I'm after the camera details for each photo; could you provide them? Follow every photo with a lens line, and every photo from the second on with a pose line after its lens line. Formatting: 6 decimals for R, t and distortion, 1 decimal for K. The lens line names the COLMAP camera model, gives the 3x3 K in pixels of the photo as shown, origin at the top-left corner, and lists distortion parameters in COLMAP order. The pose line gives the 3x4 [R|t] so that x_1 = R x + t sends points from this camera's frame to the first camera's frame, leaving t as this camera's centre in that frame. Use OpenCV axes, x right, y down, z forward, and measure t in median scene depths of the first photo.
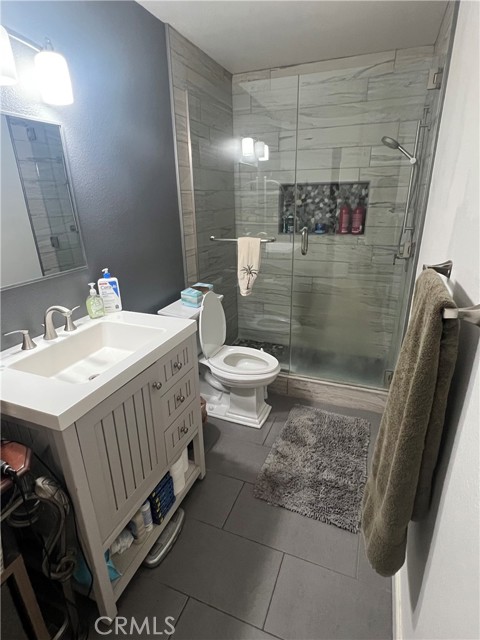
lens RADIAL K [[339.5, 0, 240.0], [0, 339.5, 320.0], [0, 0, 1]] dist [-0.000833, -0.000263]
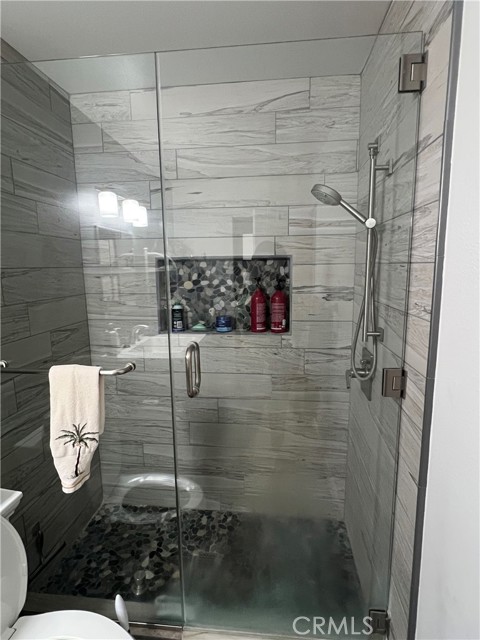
lens RADIAL K [[339.5, 0, 240.0], [0, 339.5, 320.0], [0, 0, 1]] dist [-0.000833, -0.000263]
pose [[0.965586, -0.035445, 0.257659, 0.102676], [0.085334, 0.979005, -0.185114, -0.158873], [-0.245688, 0.200730, 0.948338, 0.389053]]
